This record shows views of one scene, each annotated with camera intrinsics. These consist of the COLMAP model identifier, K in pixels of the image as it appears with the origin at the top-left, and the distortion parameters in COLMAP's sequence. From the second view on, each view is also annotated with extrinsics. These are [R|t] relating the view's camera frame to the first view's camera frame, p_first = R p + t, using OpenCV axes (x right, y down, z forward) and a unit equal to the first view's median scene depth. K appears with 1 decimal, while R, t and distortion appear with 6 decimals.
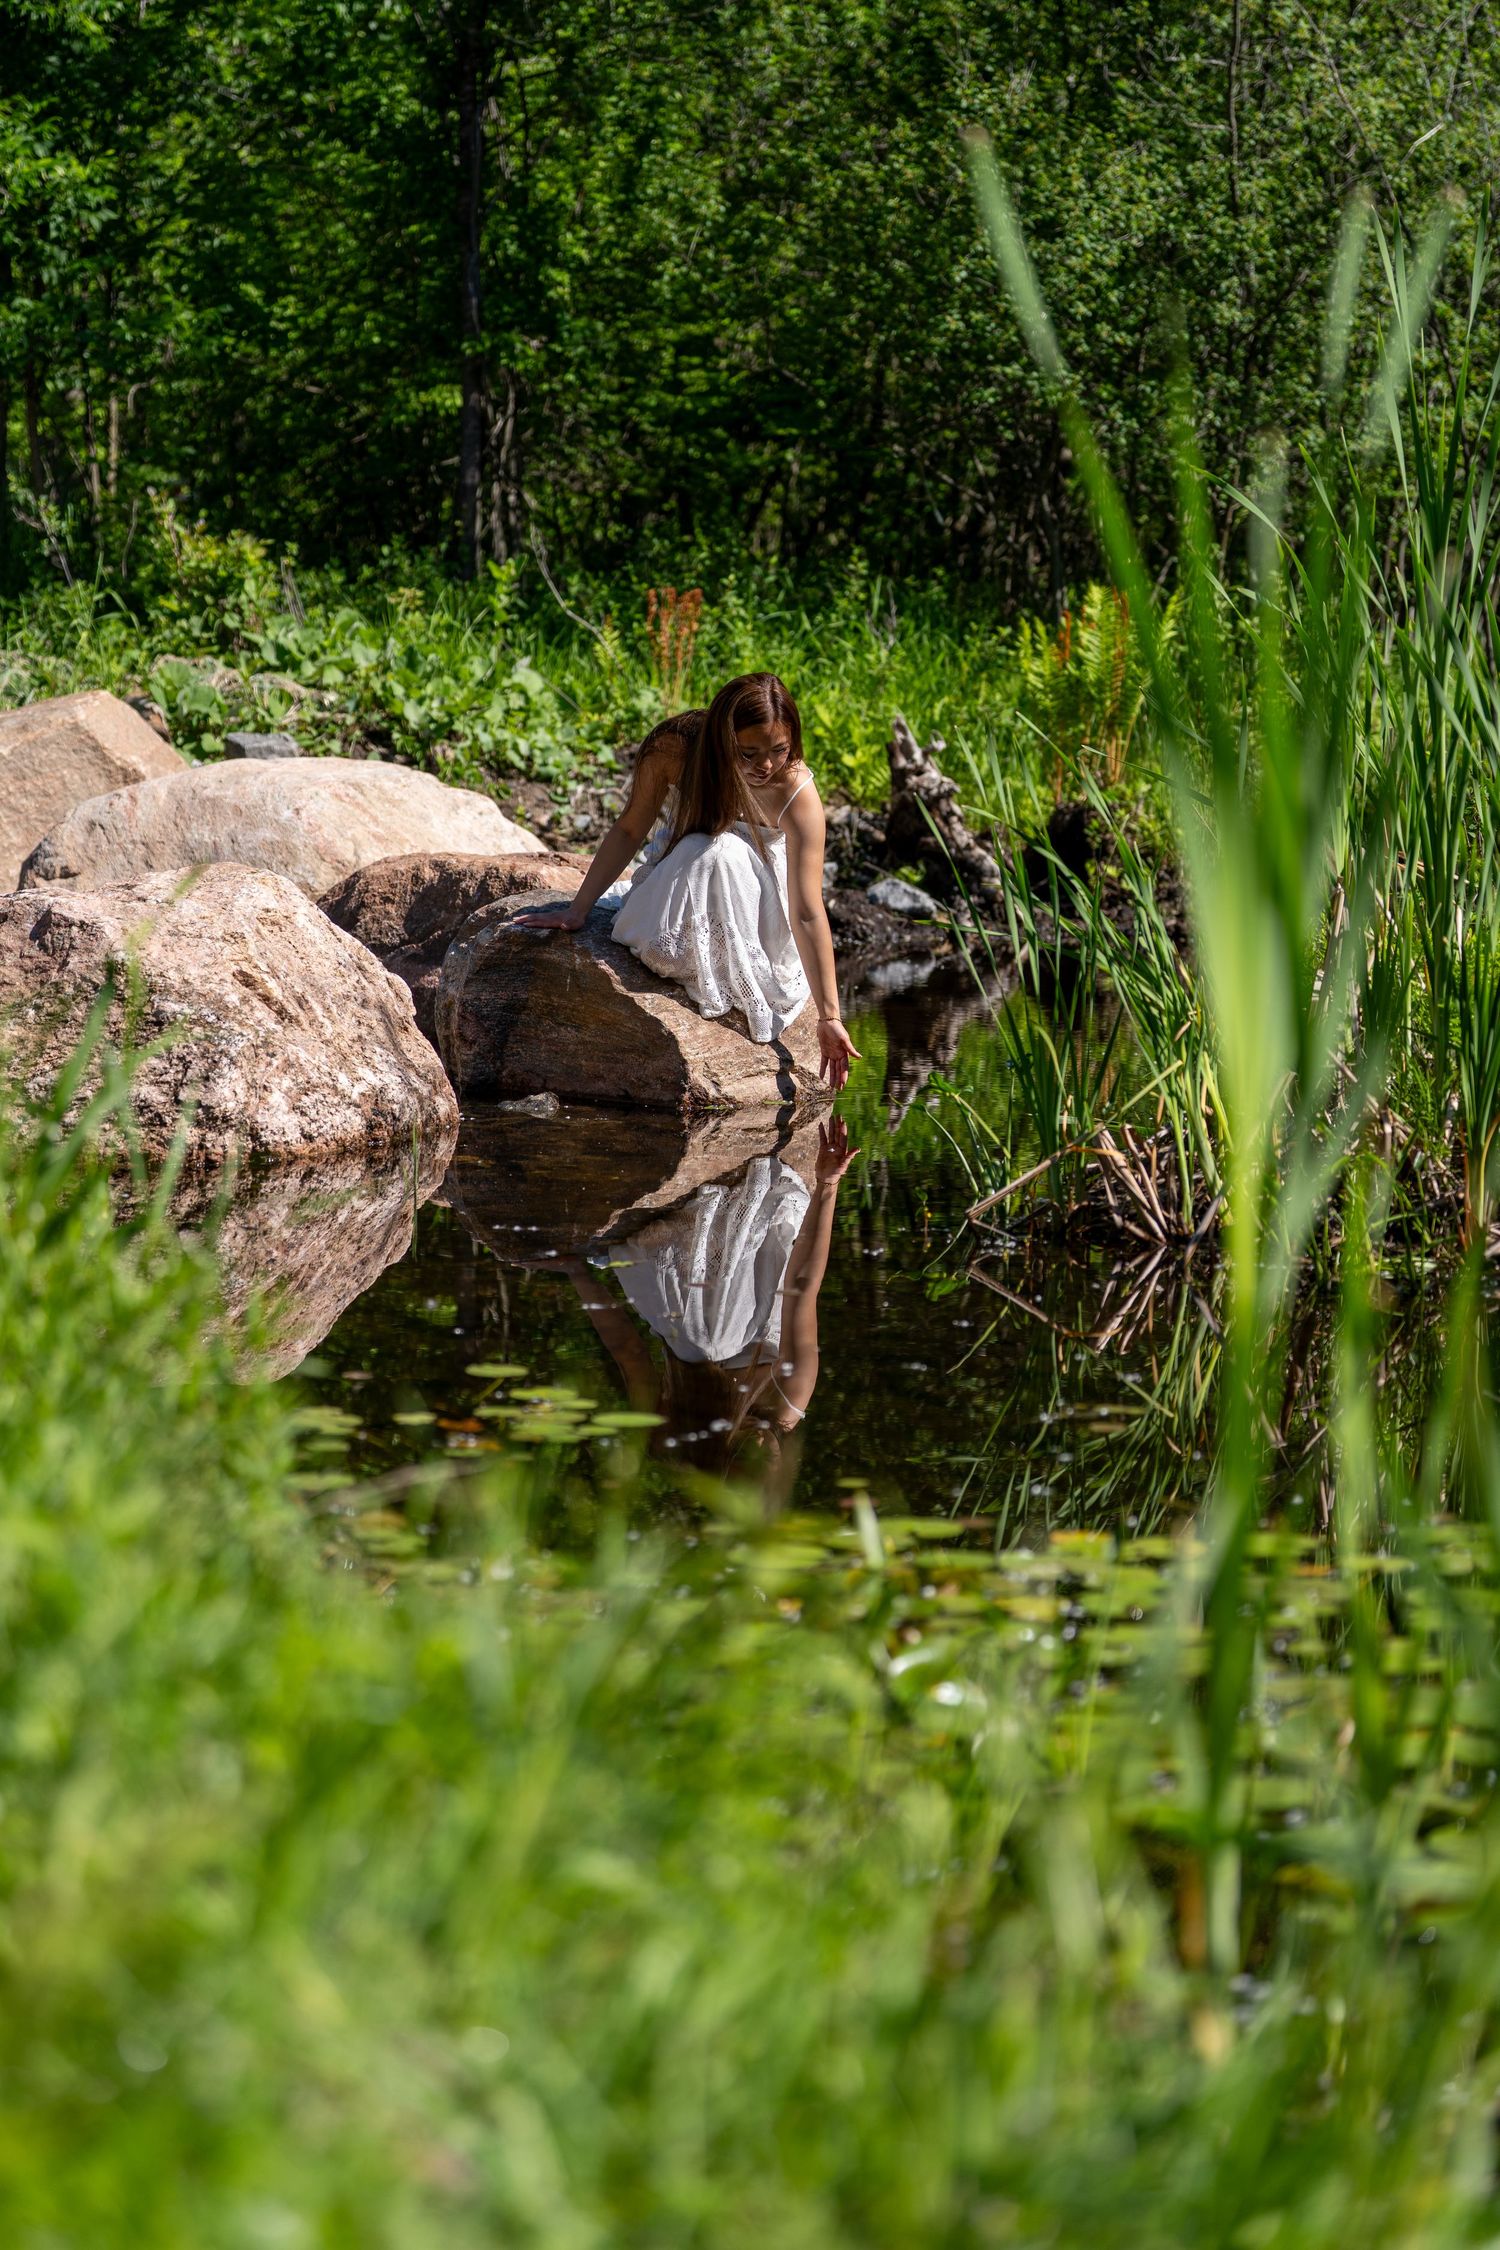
lens RADIAL K [[4552.5, 0, 756.0], [0, 4552.5, 1125.4], [0, 0, 1]] dist [0.025791, 0.000000]
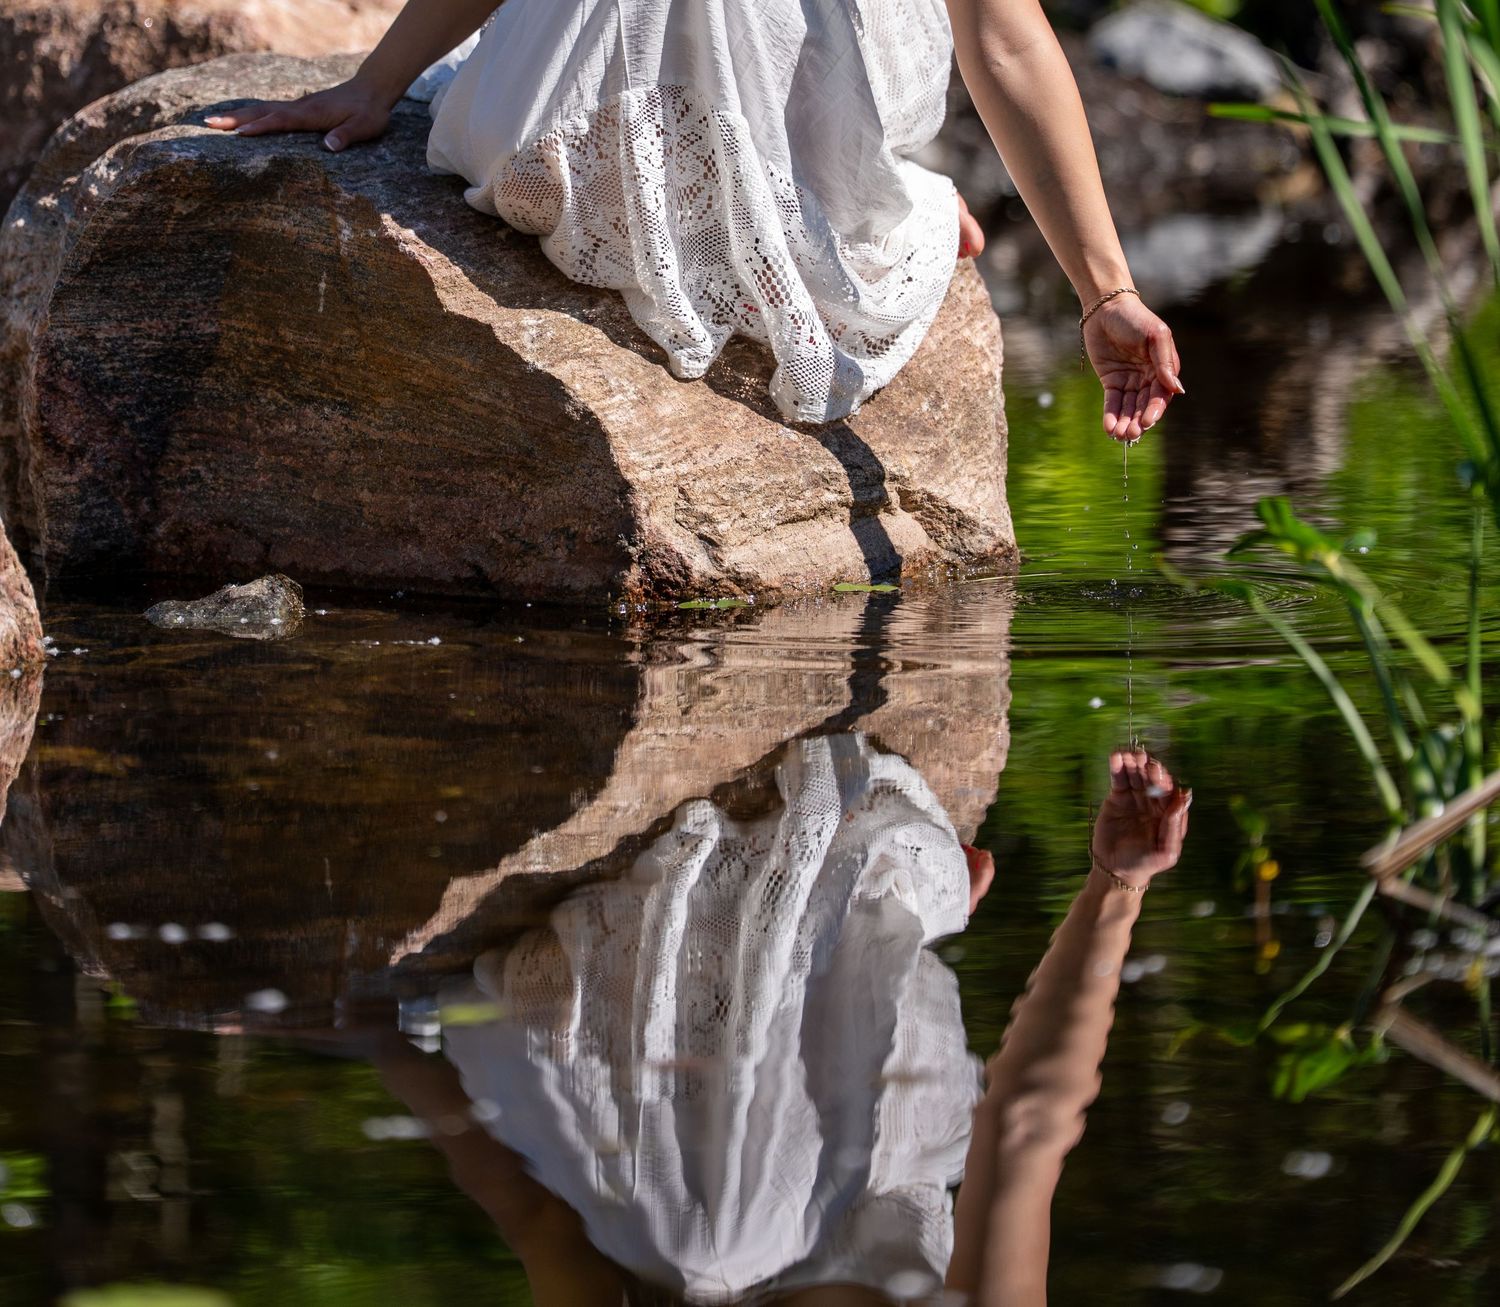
lens RADIAL K [[8741.4, 0, 758.8], [0, 8741.4, 662.5], [0, 0, 1]] dist [-1.782603, 0.000000]
pose [[0.999558, -0.023230, -0.018526, 0.008617], [0.023328, 0.999715, 0.005100, -0.002754], [0.018402, -0.005530, 0.999815, 0.271102]]
